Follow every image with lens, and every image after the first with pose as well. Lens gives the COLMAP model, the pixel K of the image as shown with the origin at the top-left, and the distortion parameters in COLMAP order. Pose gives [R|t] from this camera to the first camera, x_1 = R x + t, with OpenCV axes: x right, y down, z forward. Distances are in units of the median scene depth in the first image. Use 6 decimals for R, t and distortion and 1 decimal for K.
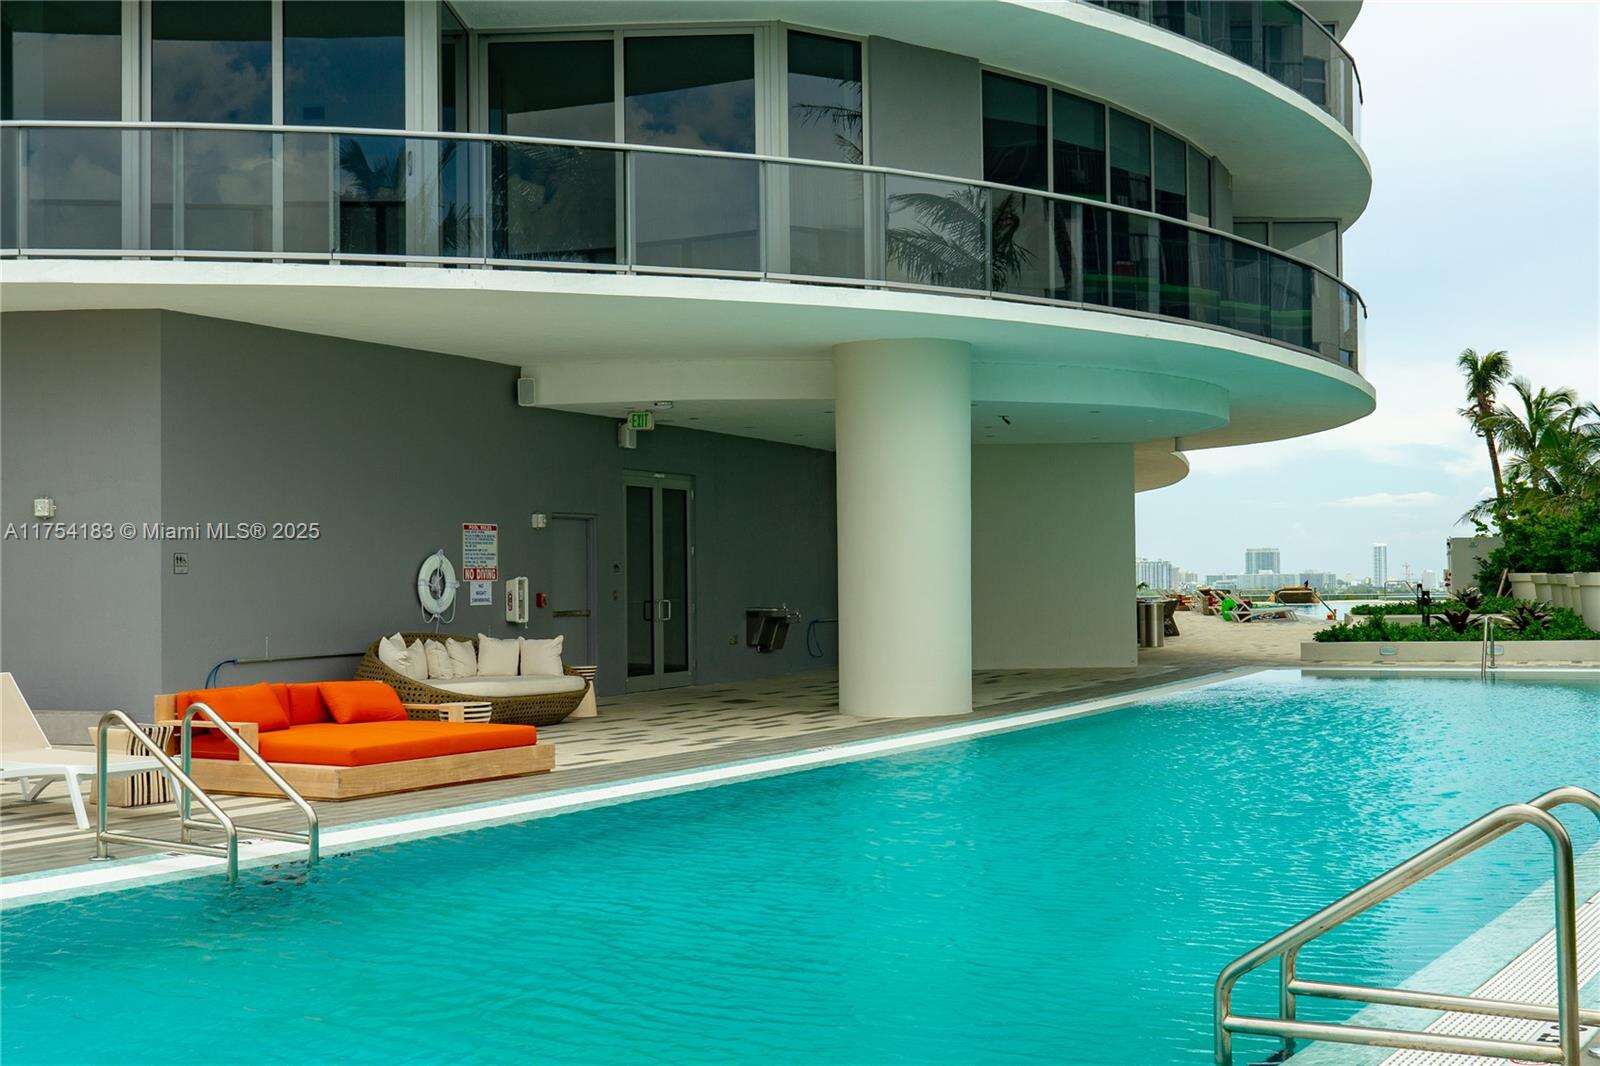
lens RADIAL K [[1973.4, 0, 791.1], [0, 1973.4, 533.1], [0, 0, 1]] dist [0.024258, 0.000000]
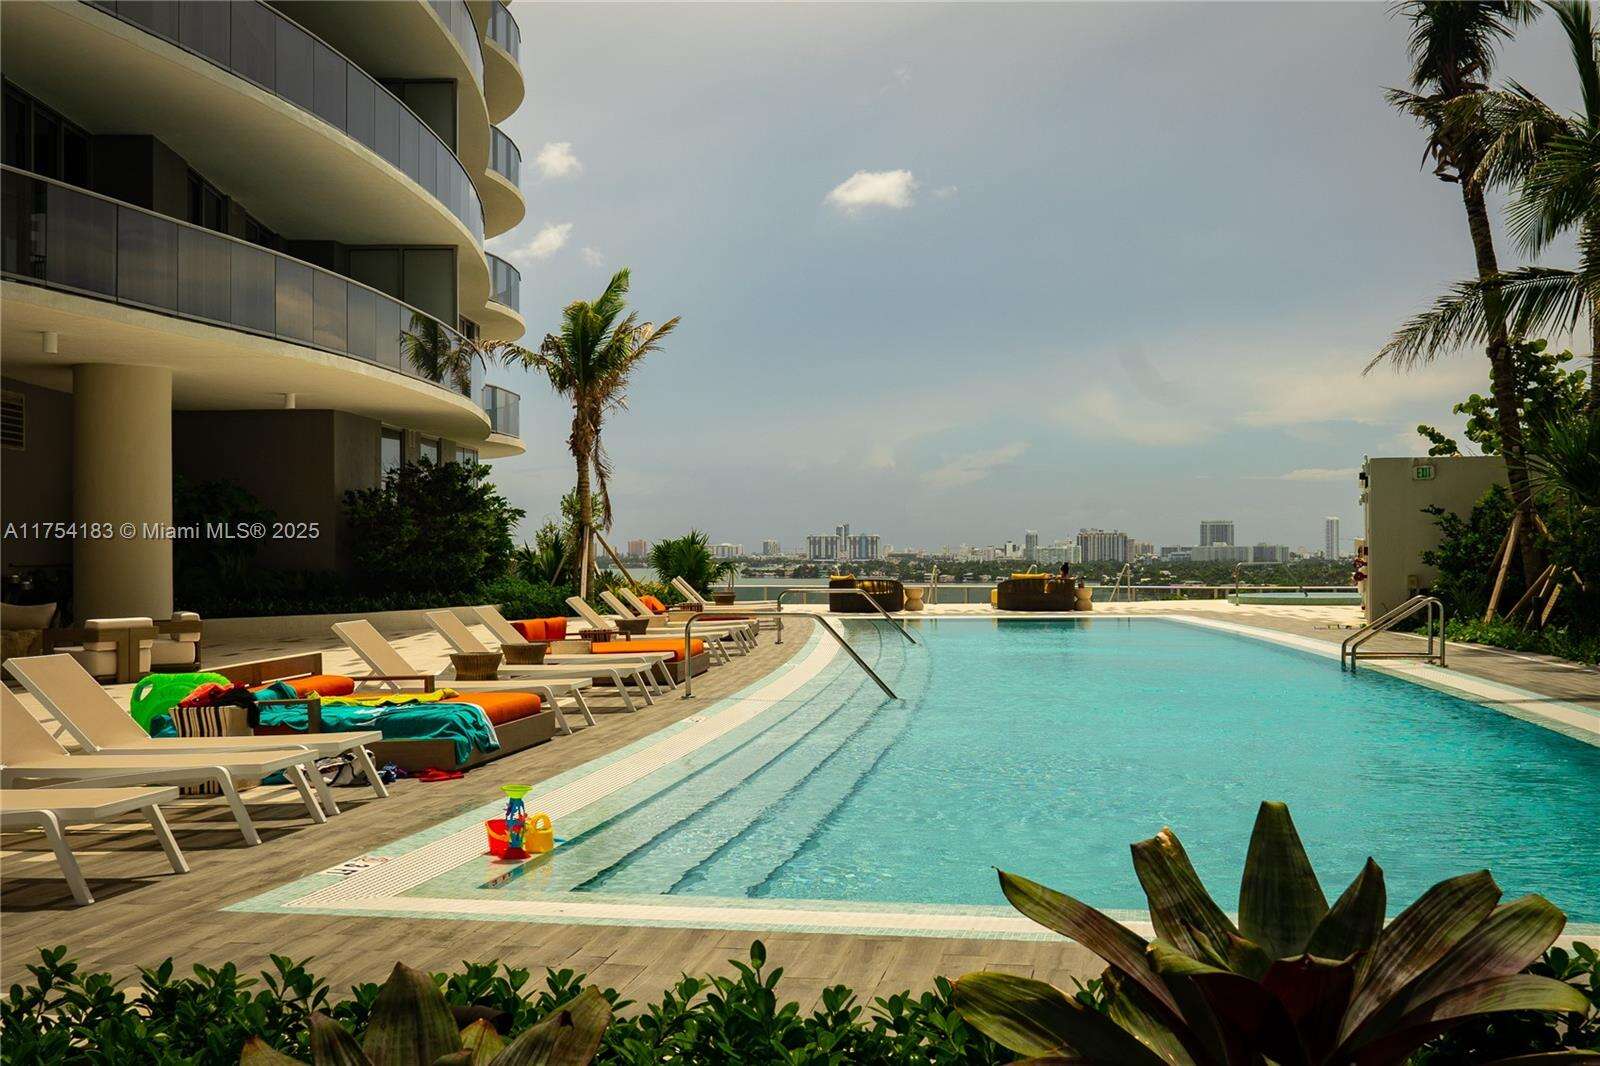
lens RADIAL K [[1973.4, 0, 808.8], [0, 1973.4, 534.4], [0, 0, 1]] dist [0.024258, 0.000000]
pose [[0.999510, 0.007895, 0.030302, 0.216192], [-0.008392, 0.999832, 0.016313, 0.012514], [-0.030168, -0.016559, 0.999408, 0.626256]]
